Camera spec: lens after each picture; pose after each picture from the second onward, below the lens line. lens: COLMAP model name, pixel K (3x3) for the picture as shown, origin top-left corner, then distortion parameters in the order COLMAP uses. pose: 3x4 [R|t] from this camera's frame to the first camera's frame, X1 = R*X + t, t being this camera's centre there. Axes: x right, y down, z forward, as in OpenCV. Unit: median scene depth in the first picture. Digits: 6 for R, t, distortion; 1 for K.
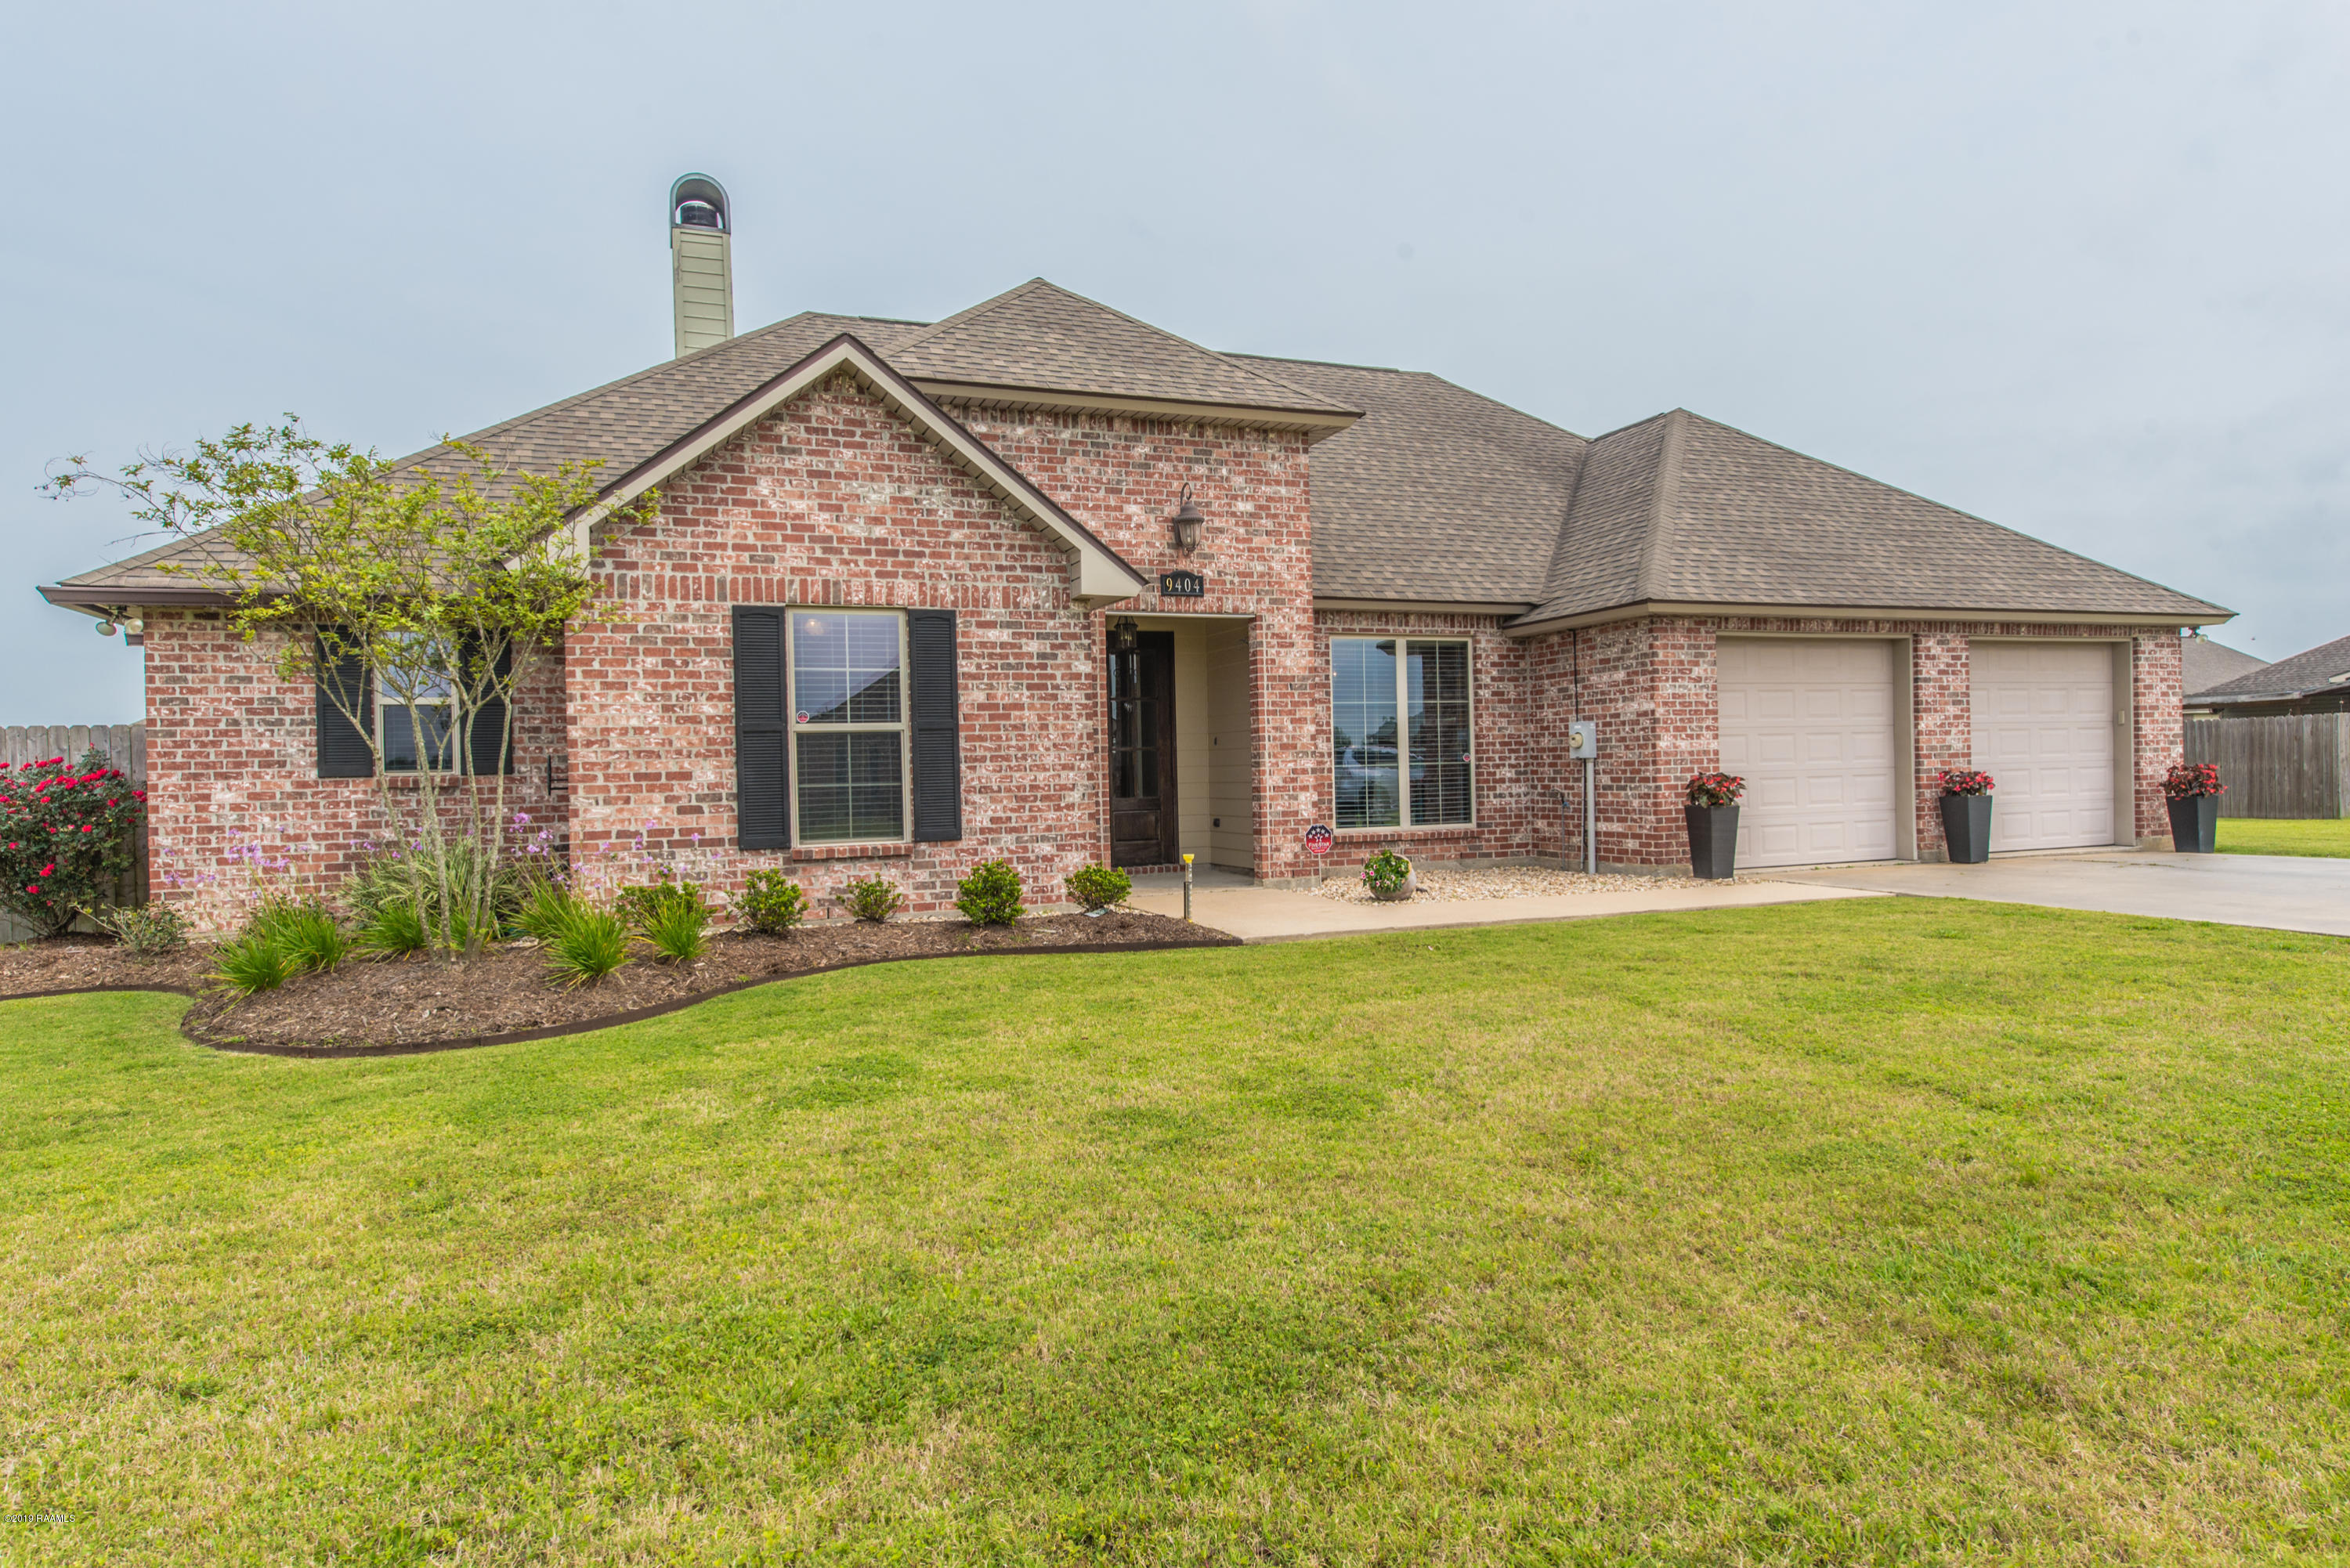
lens RADIAL K [[1392.7, 0, 1182.5], [0, 1392.7, 788.4], [0, 0, 1]] dist [0.010398, -0.000860]
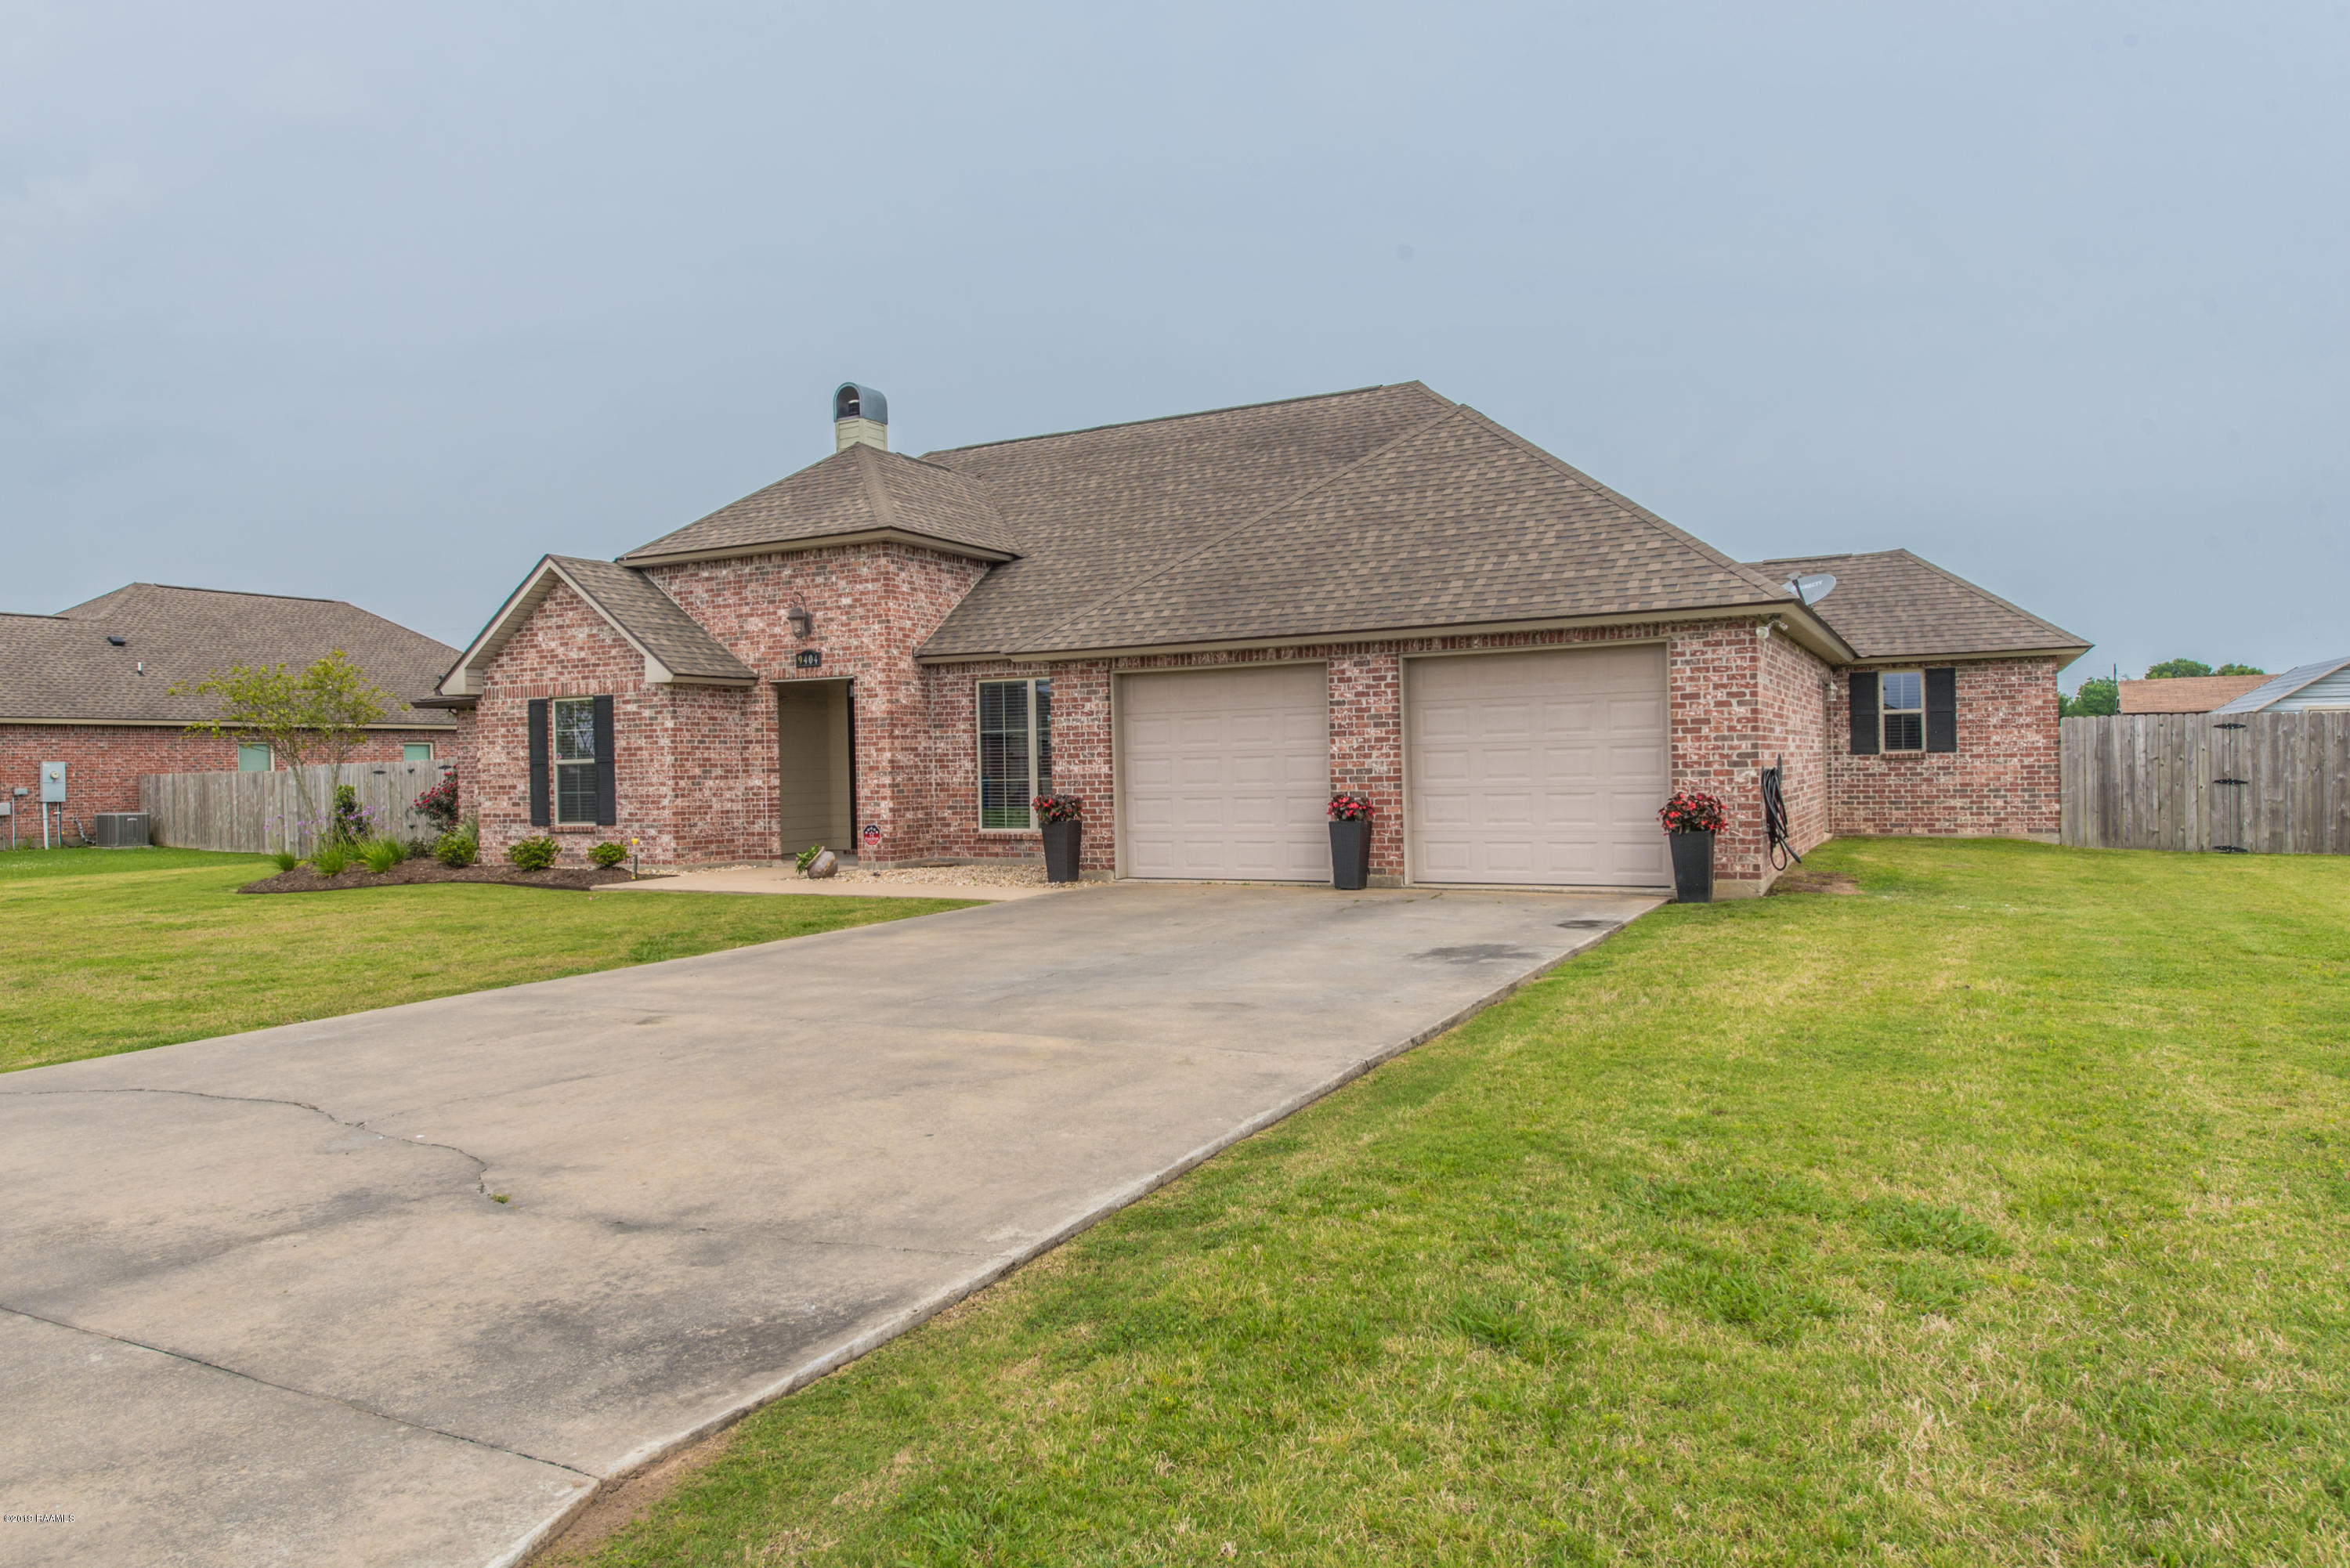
lens RADIAL K [[1552.4, 0, 1170.7], [0, 1552.4, 777.2], [0, 0, 1]] dist [0.003052, -0.000641]
pose [[0.644549, 0.015104, -0.764414, 1.477242], [-0.003841, 0.999856, 0.016517, -0.048263], [0.764553, -0.007710, 0.644514, 0.221582]]
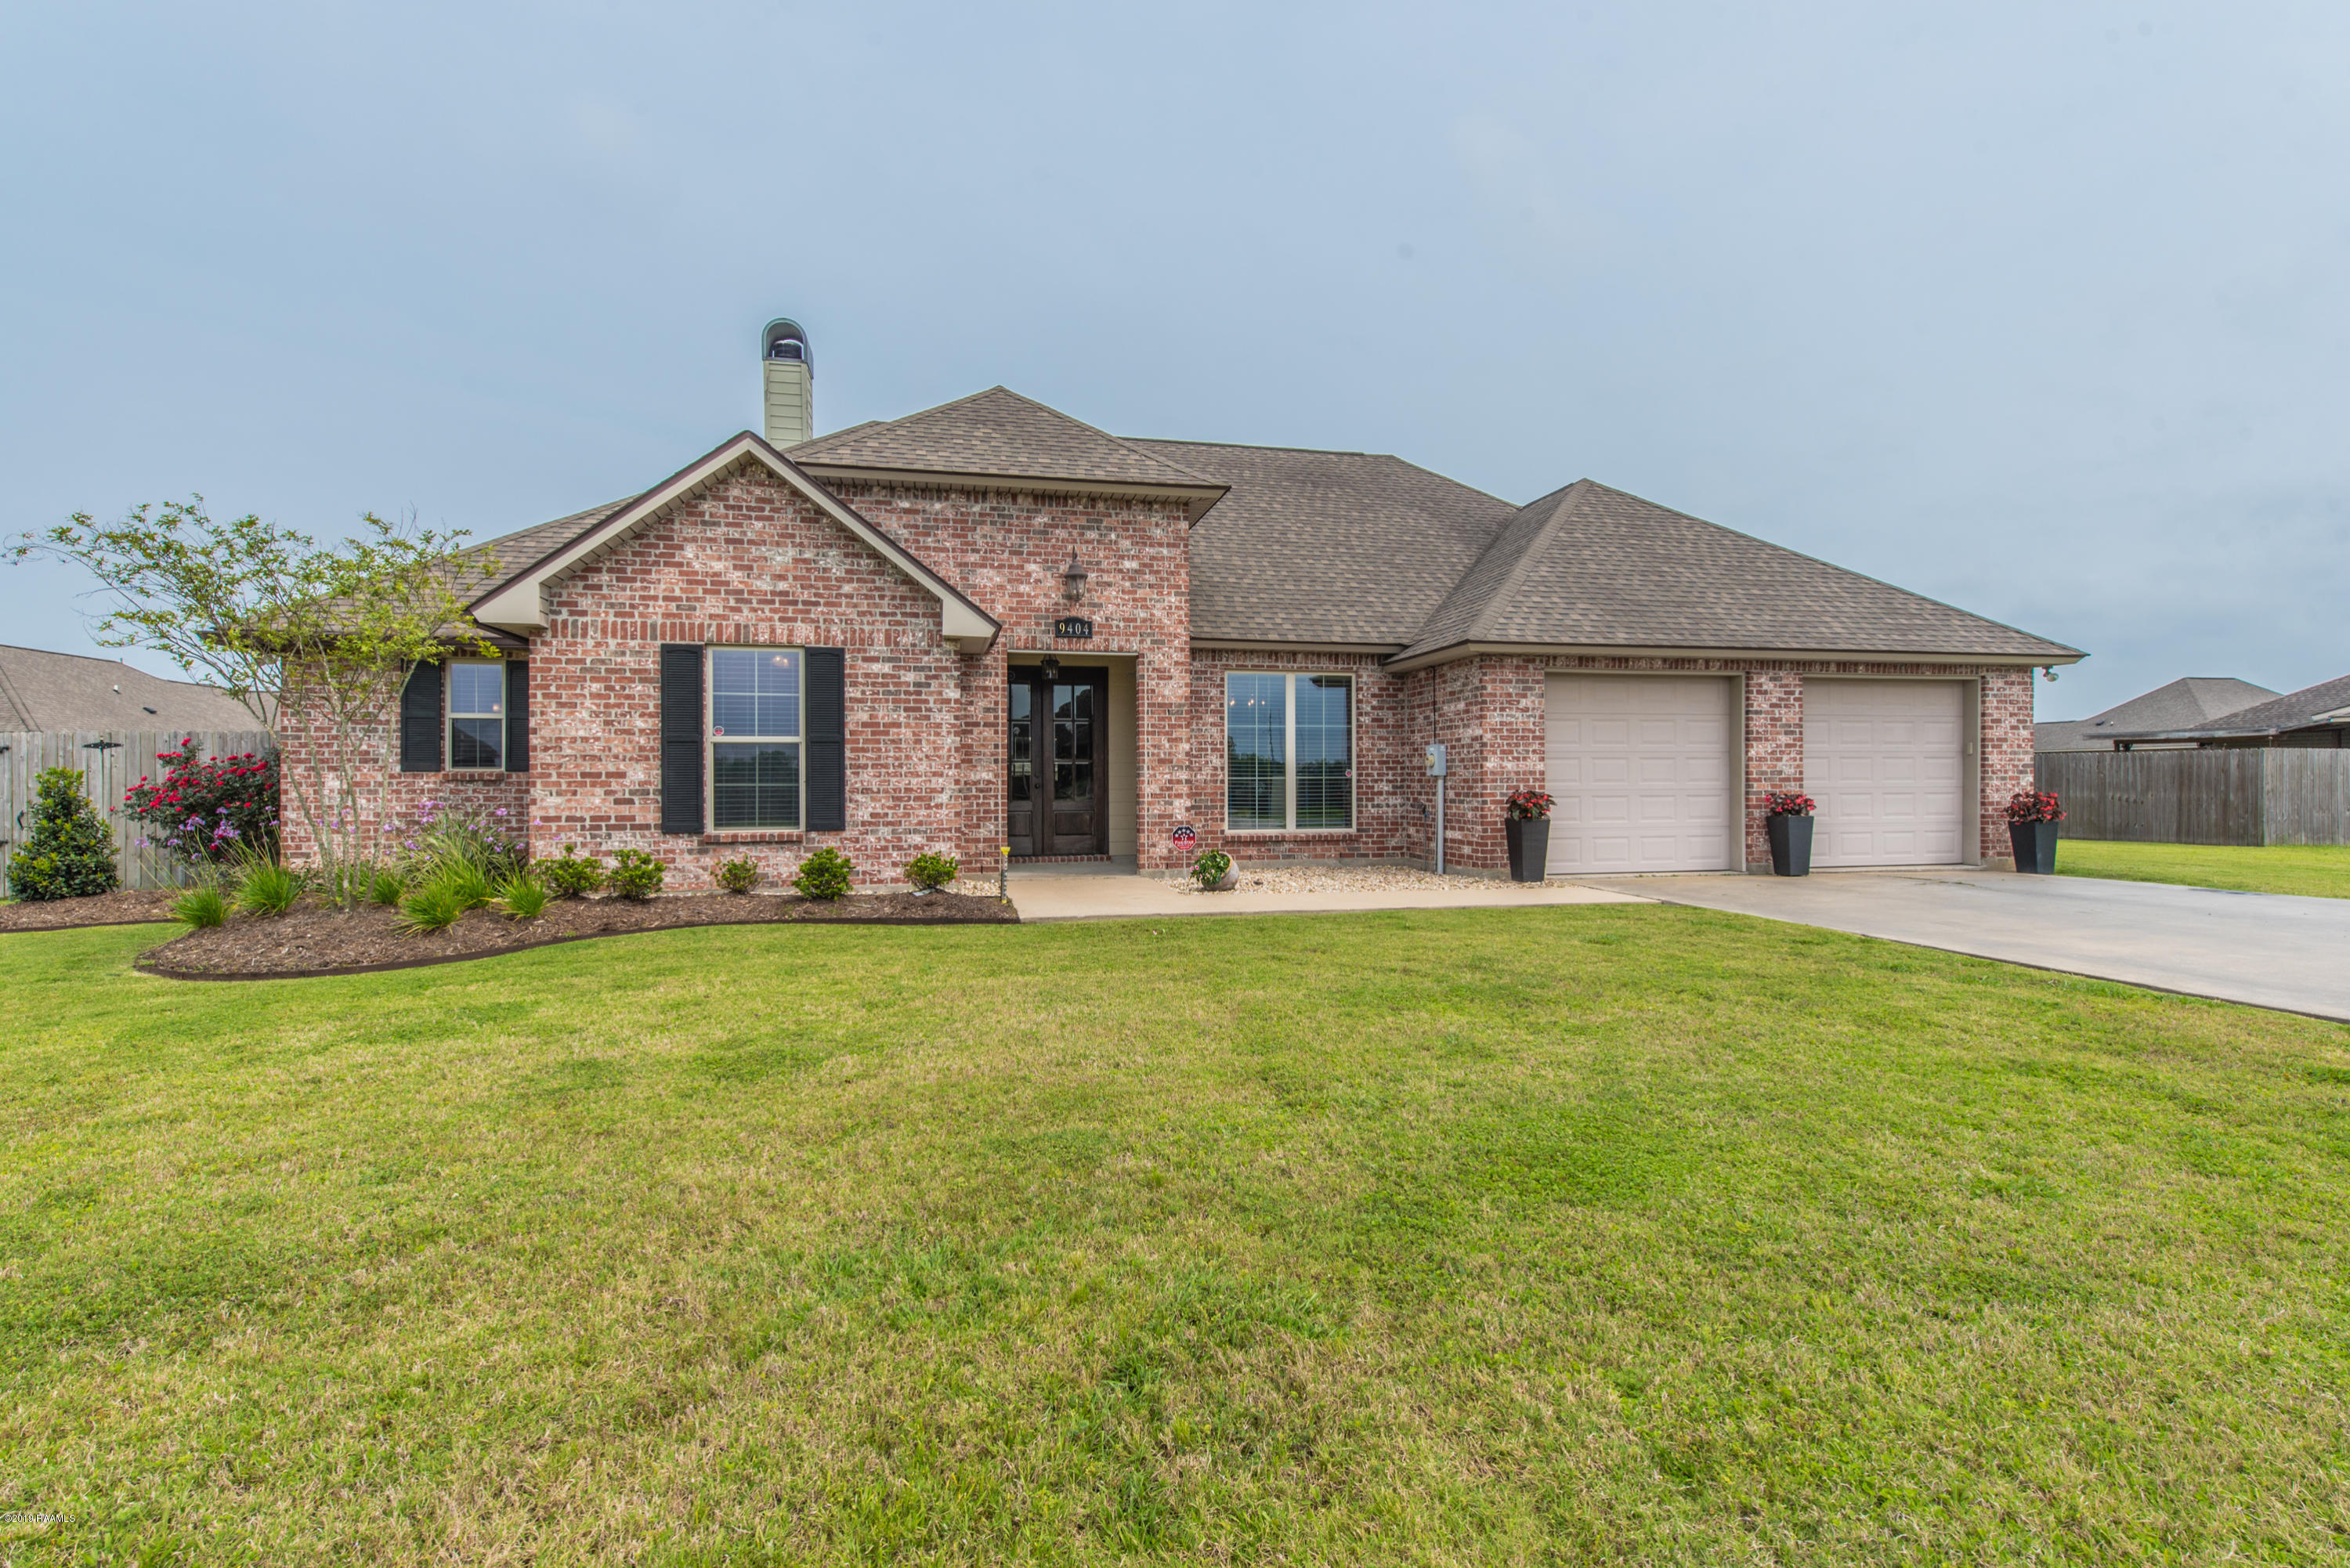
lens RADIAL K [[1087.4, 0, 1177.7], [0, 1087.4, 785.5], [0, 0, 1]] dist [0.006730, -0.002610]
pose [[0.986634, 0.020833, -0.161612, 0.242825], [-0.021931, 0.999747, -0.005015, -0.004174], [0.161467, 0.008492, 0.986842, 0.064425]]
